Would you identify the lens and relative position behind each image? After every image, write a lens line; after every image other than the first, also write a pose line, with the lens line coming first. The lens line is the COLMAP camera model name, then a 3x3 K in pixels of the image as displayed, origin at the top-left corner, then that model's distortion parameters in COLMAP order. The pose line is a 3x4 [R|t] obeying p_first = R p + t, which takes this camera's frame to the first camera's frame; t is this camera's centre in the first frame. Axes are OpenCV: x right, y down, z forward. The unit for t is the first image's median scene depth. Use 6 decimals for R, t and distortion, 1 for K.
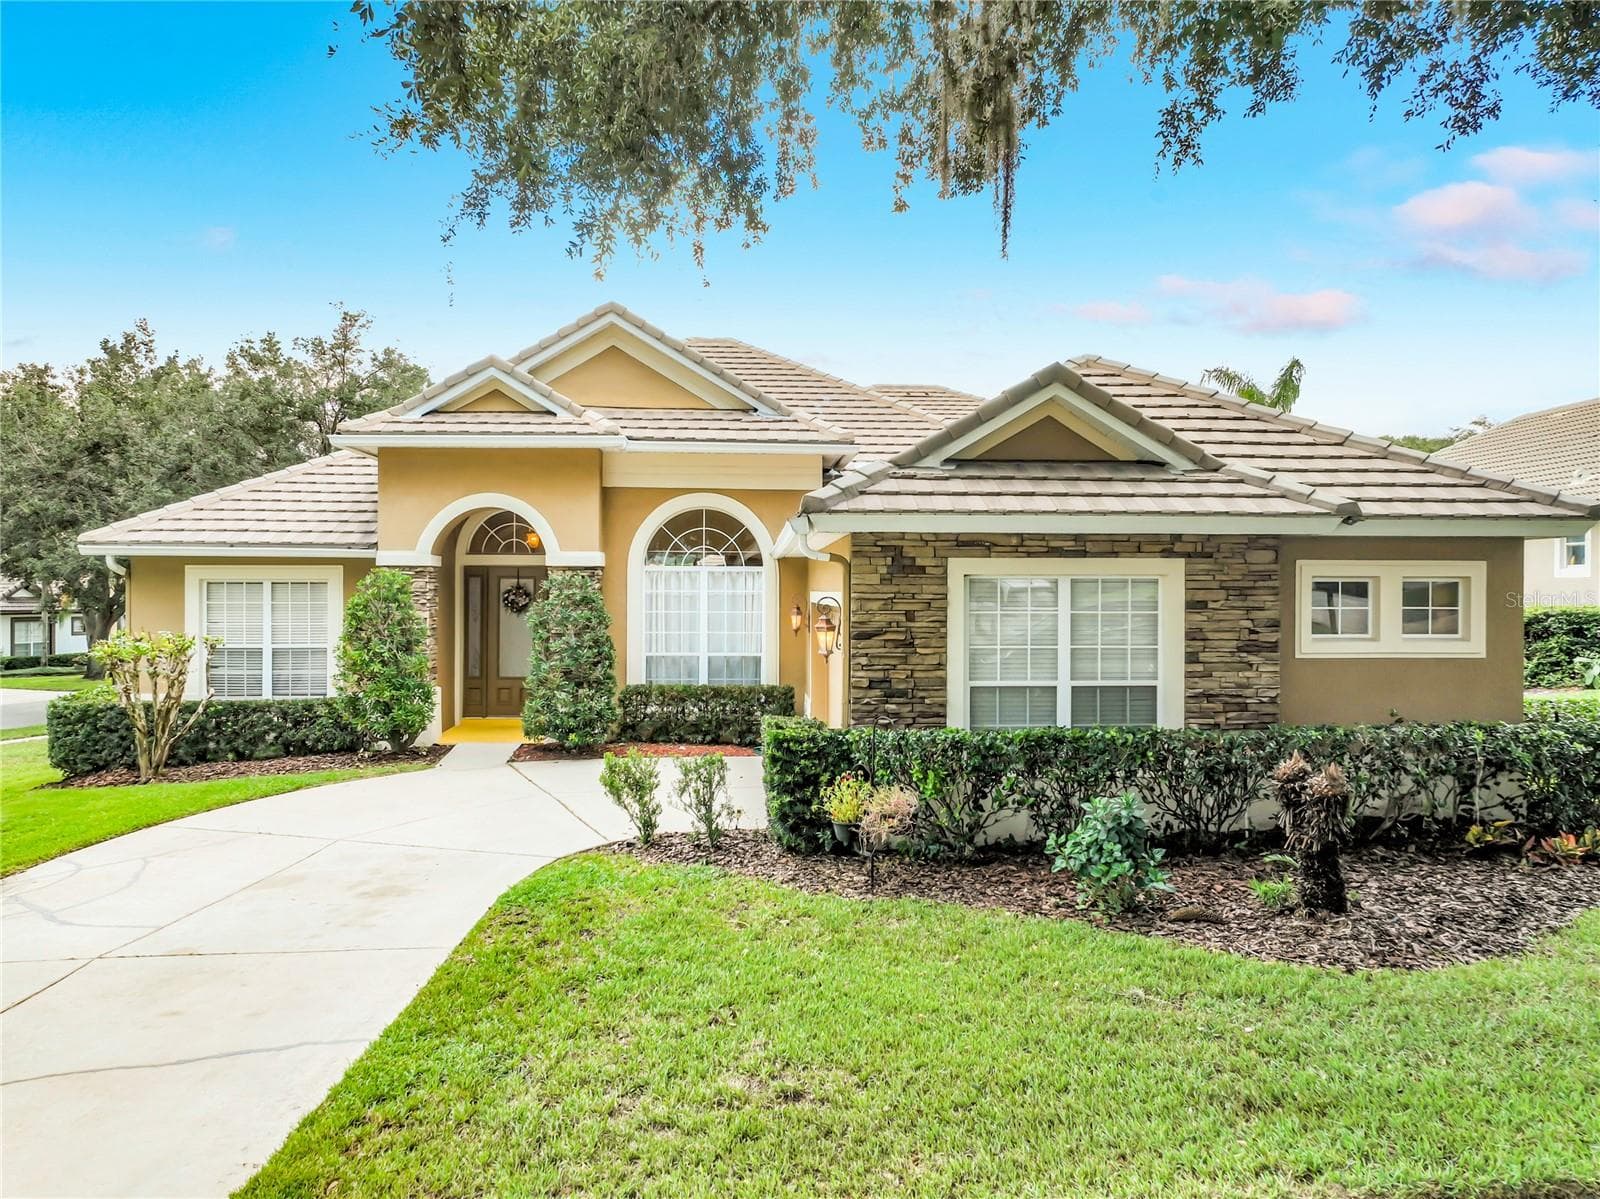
lens RADIAL K [[1129.3, 0, 807.3], [0, 1129.3, 598.8], [0, 0, 1]] dist [0.008959, 0.001647]
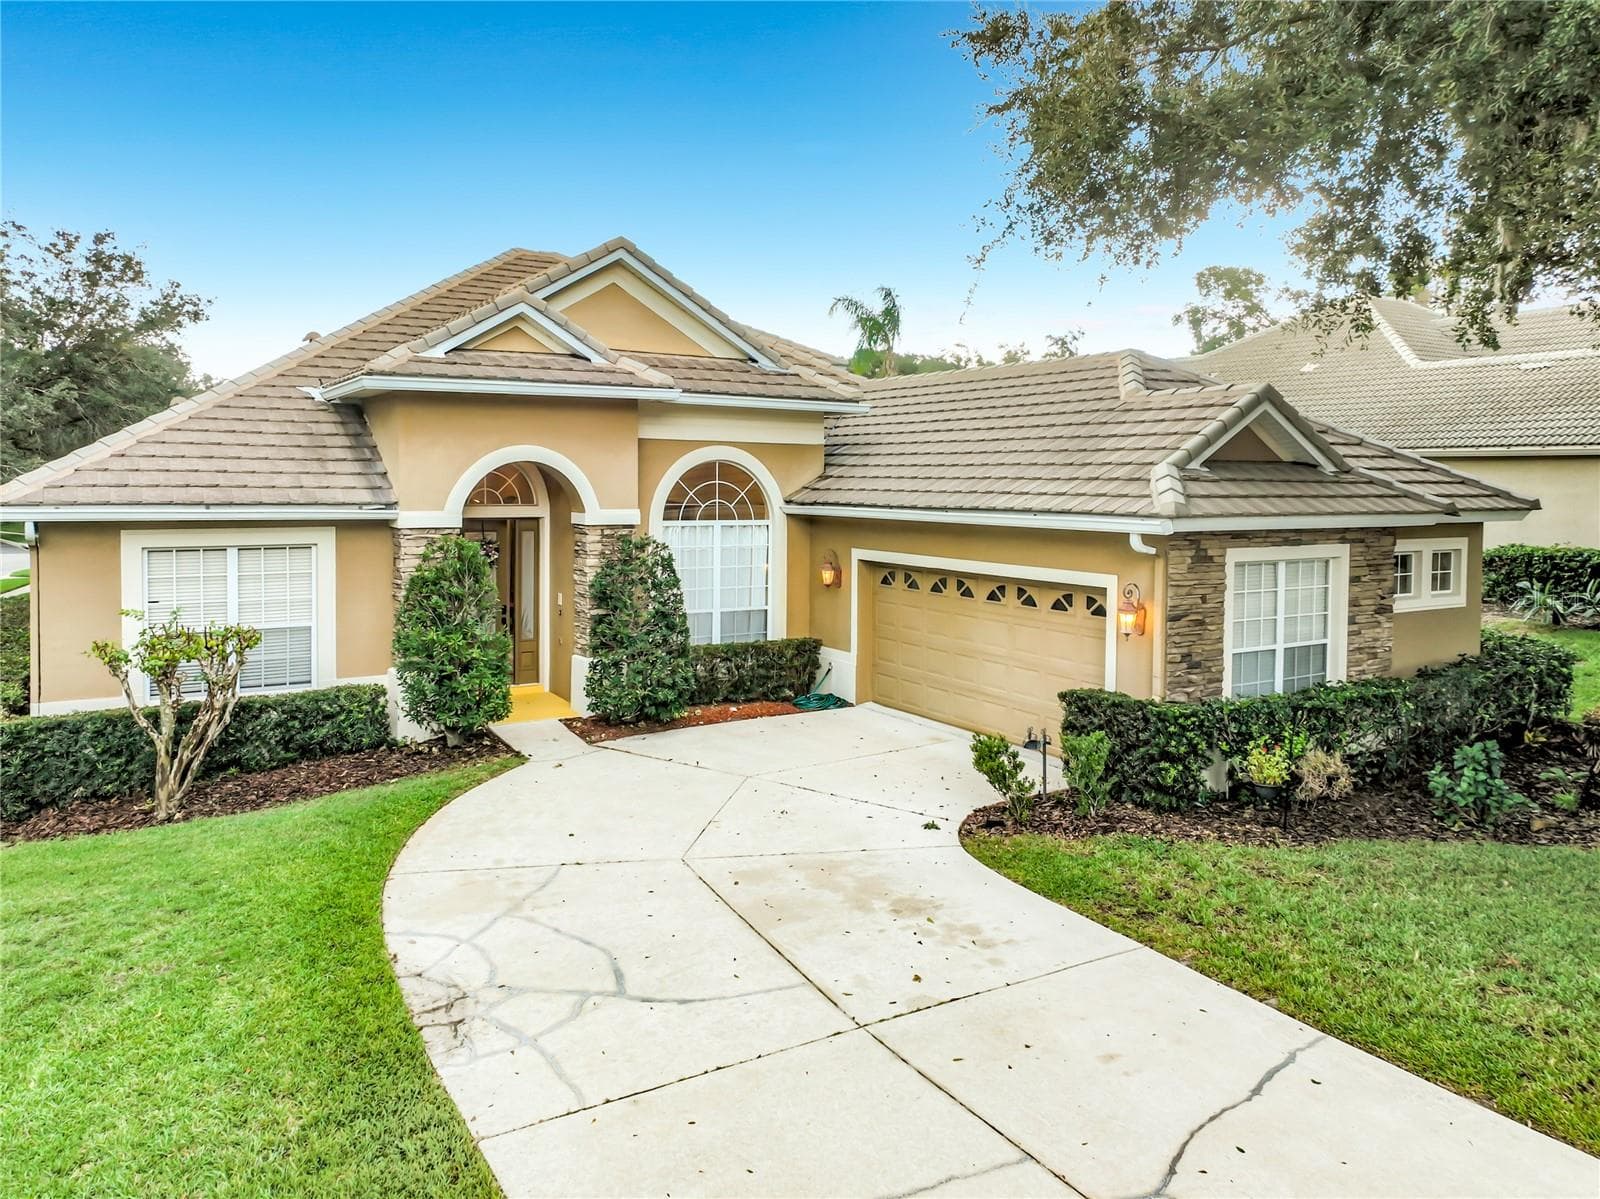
lens RADIAL K [[1164.8, 0, 804.2], [0, 1164.8, 519.3], [0, 0, 1]] dist [0.005393, 0.005425]
pose [[0.879057, -0.011012, 0.476589, -0.547557], [-0.003969, 0.999529, 0.030415, -0.065719], [-0.476699, -0.028628, 0.878600, 0.088136]]
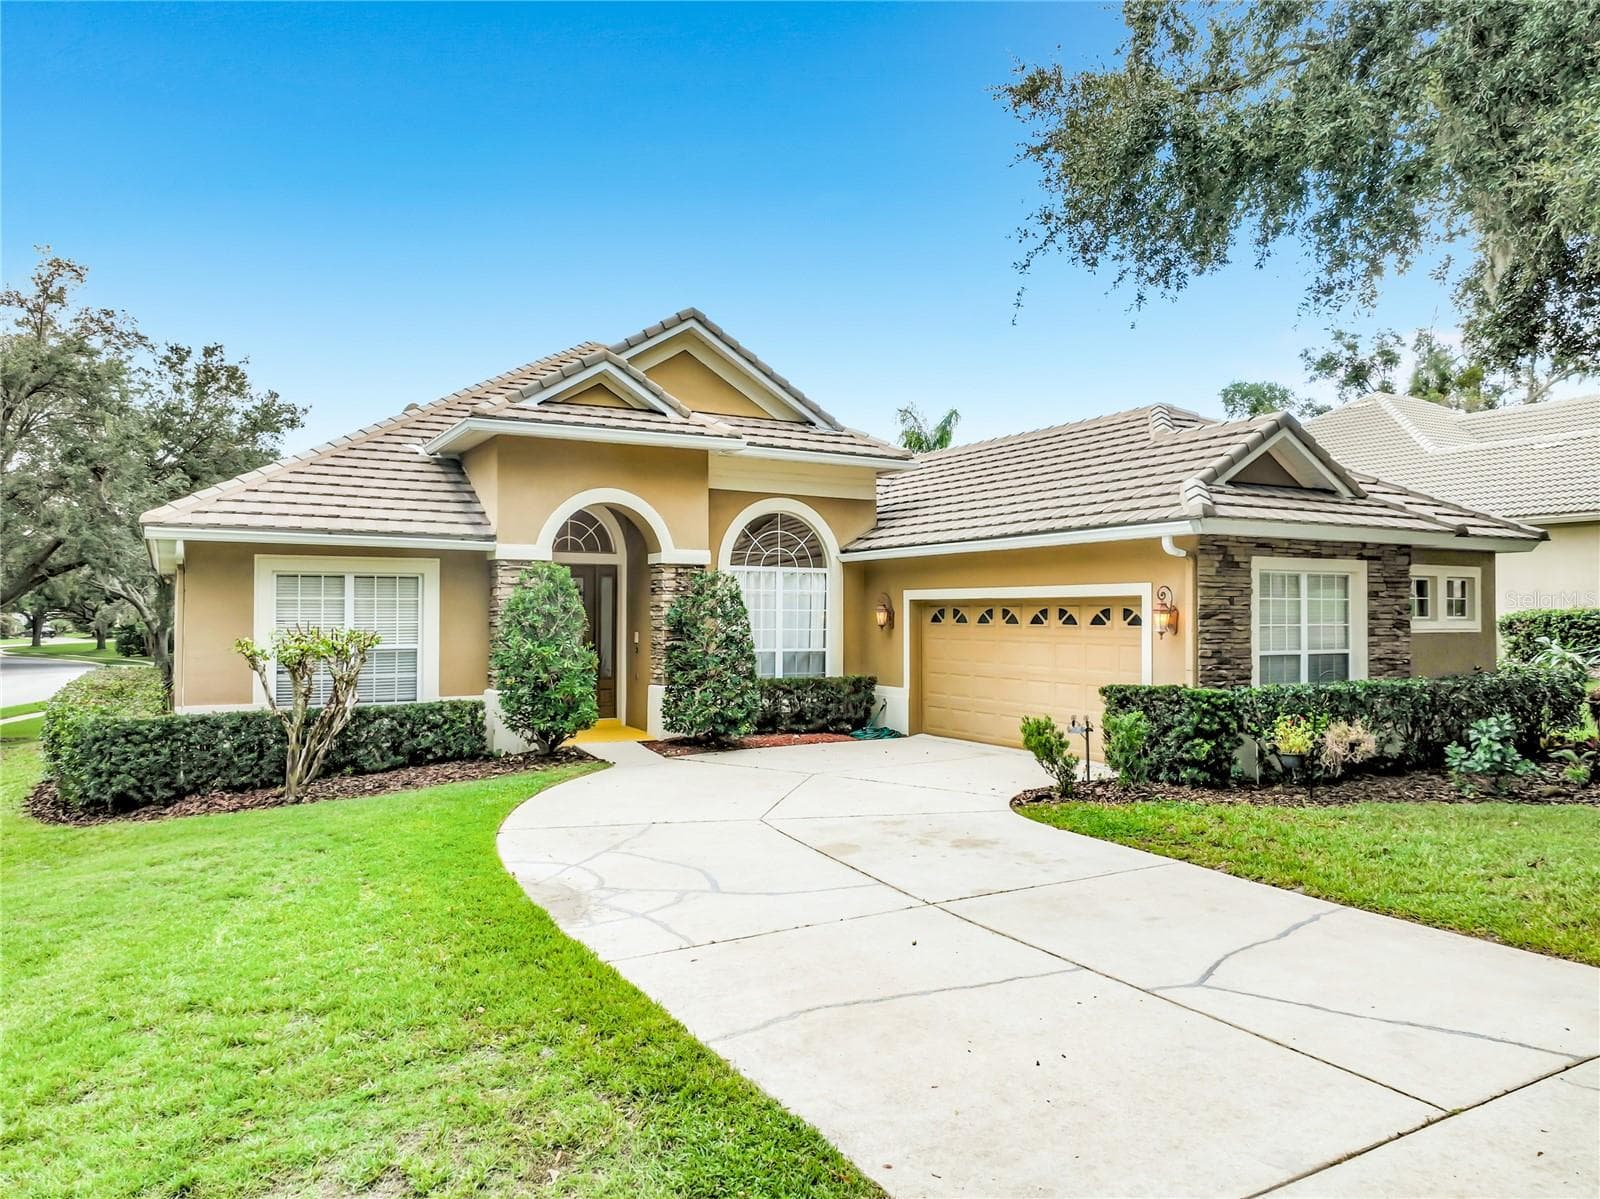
lens RADIAL K [[1125.9, 0, 807.5], [0, 1125.9, 600.1], [0, 0, 1]] dist [-0.000004, 0.012805]
pose [[0.894333, 0.005411, 0.447370, -0.586601], [0.003278, 0.999821, -0.018647, 0.023742], [-0.447391, 0.018143, 0.894154, 0.047434]]
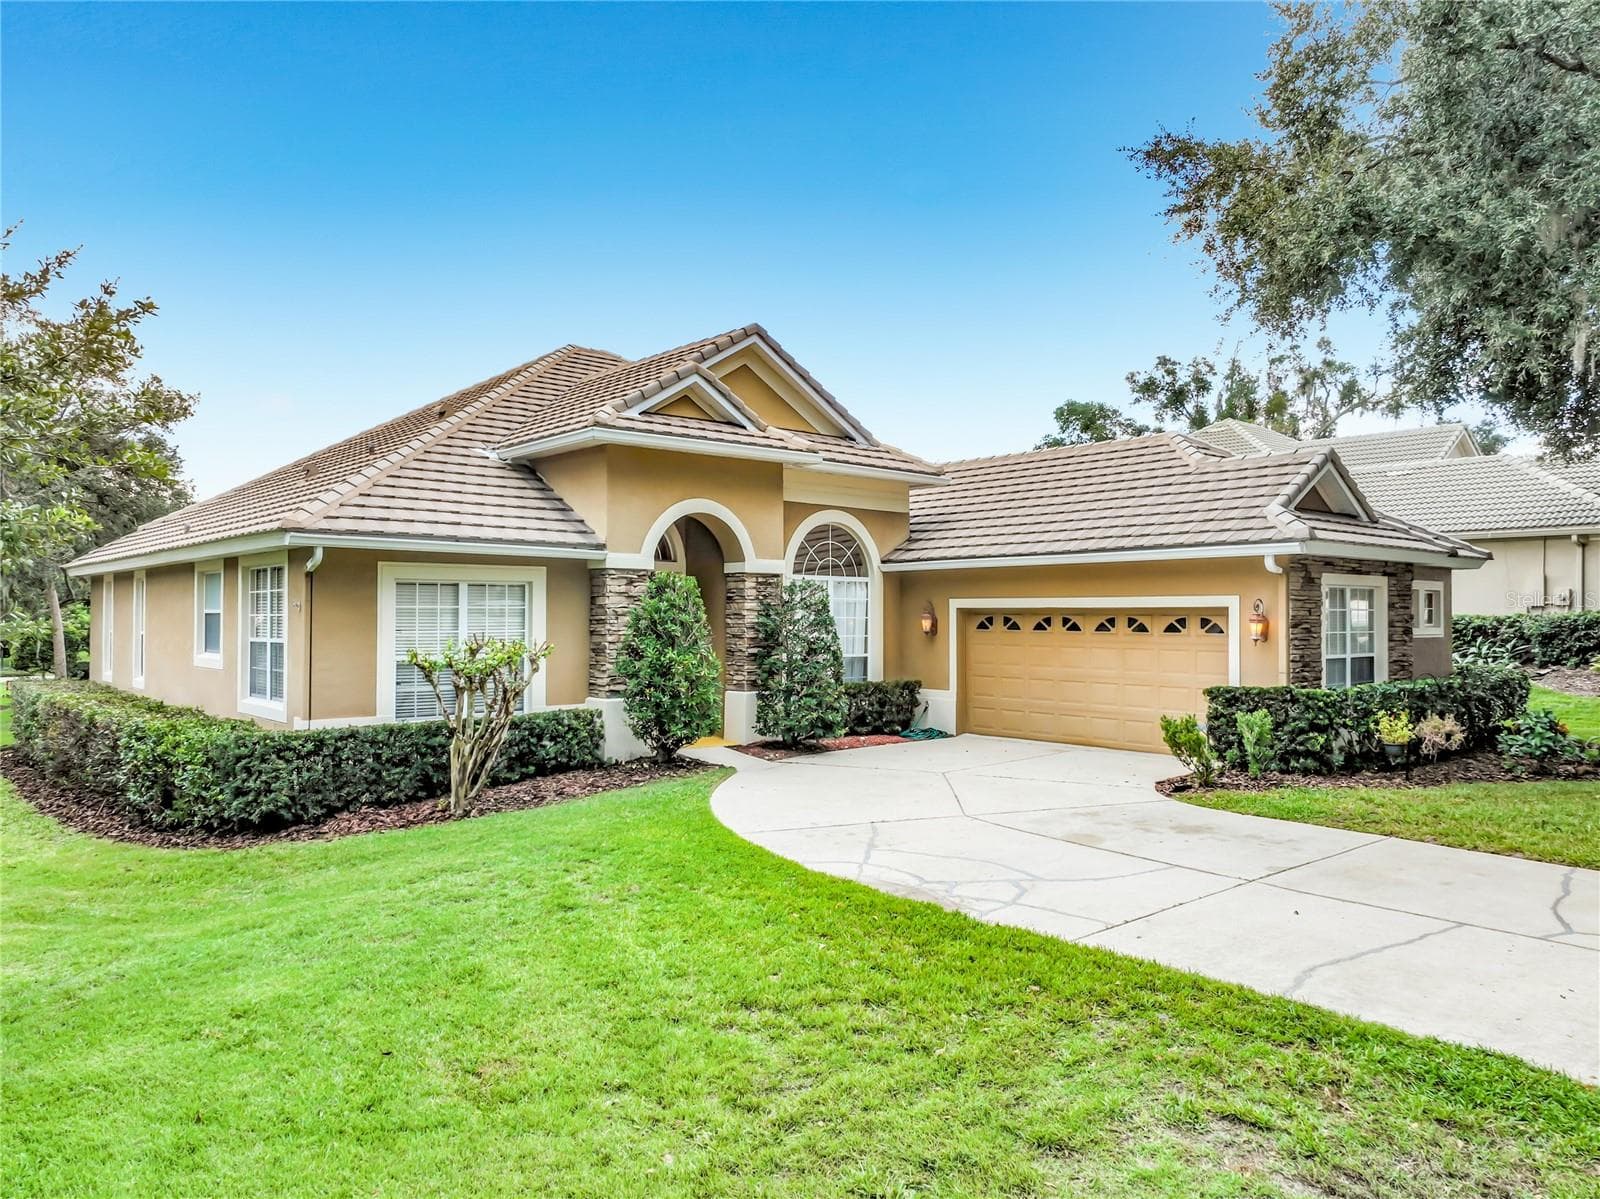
lens RADIAL K [[1125.9, 0, 807.5], [0, 1125.9, 600.1], [0, 0, 1]] dist [-0.000004, 0.012805]
pose [[0.786745, 0.008182, 0.617224, -0.855912], [0.003762, 0.999830, -0.018049, 0.015574], [-0.617266, 0.016521, 0.786581, 0.161282]]
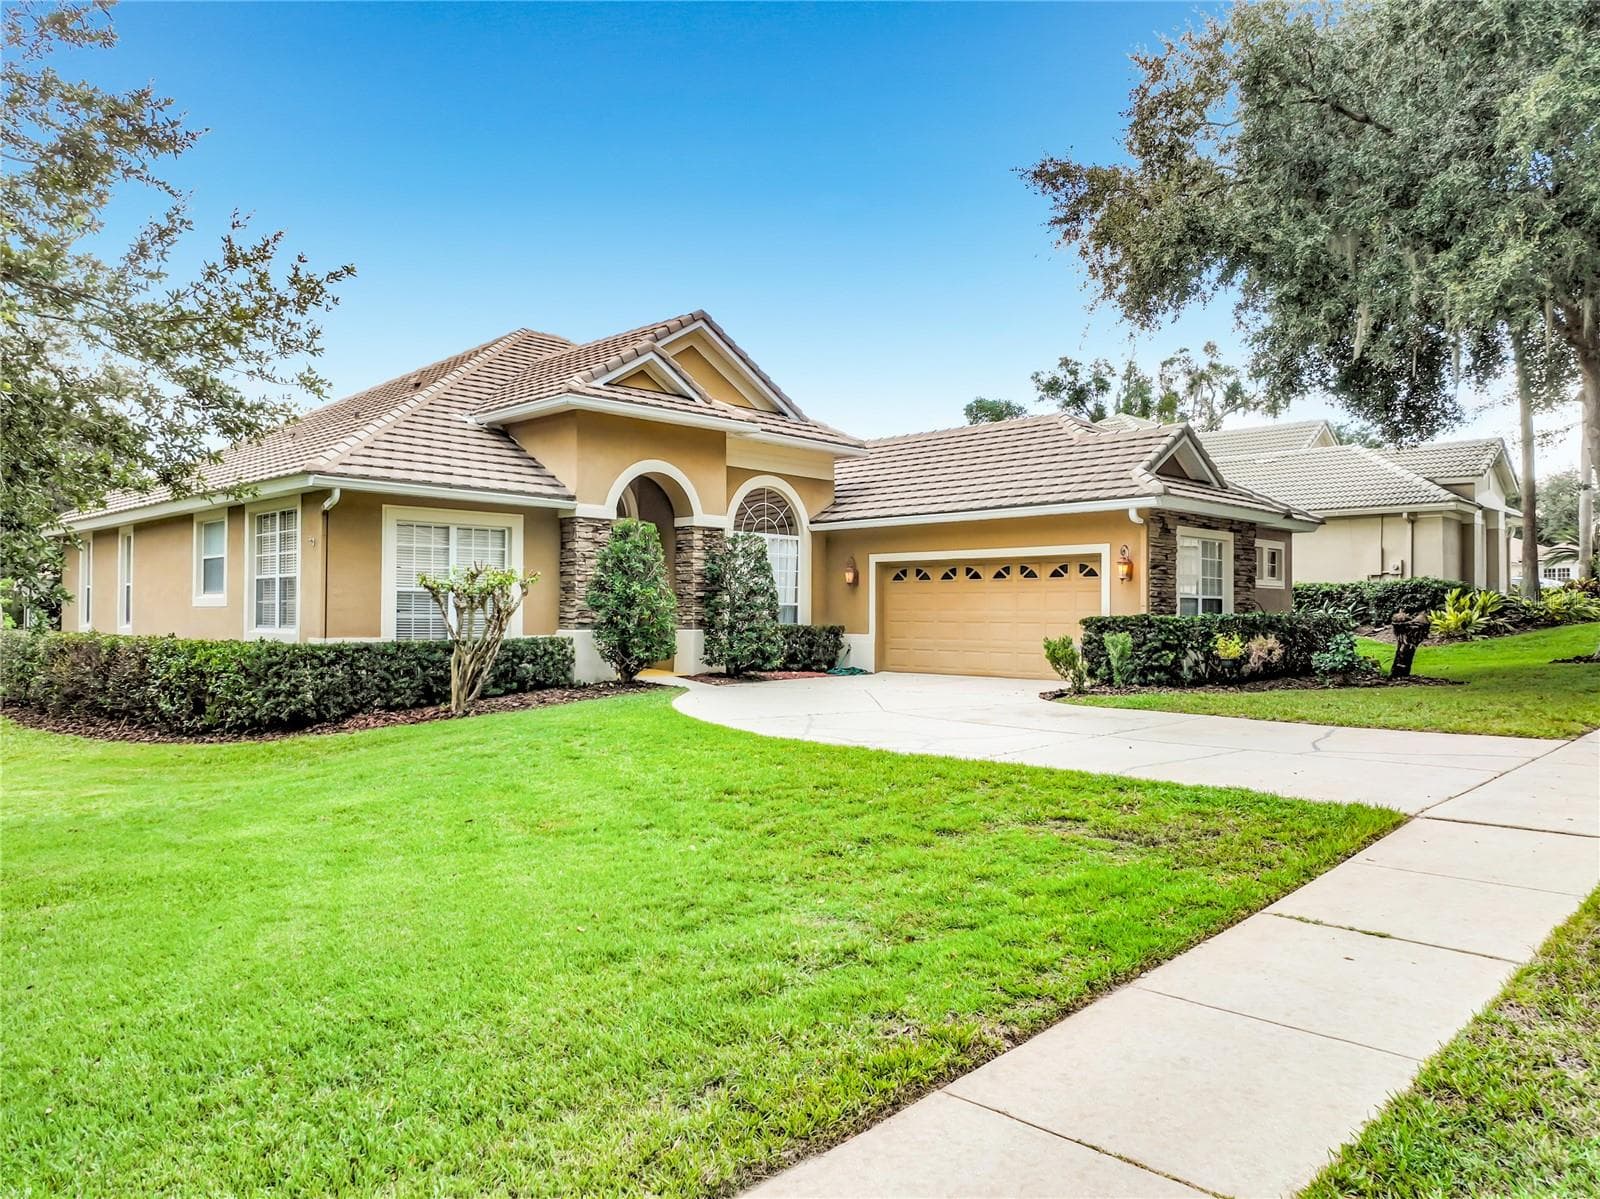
lens RADIAL K [[1125.9, 0, 807.5], [0, 1125.9, 600.1], [0, 0, 1]] dist [-0.000004, 0.012805]
pose [[0.737823, 0.011054, 0.674903, -0.979992], [0.001744, 0.999831, -0.018283, 0.074068], [-0.674992, 0.014667, 0.737680, 0.048622]]
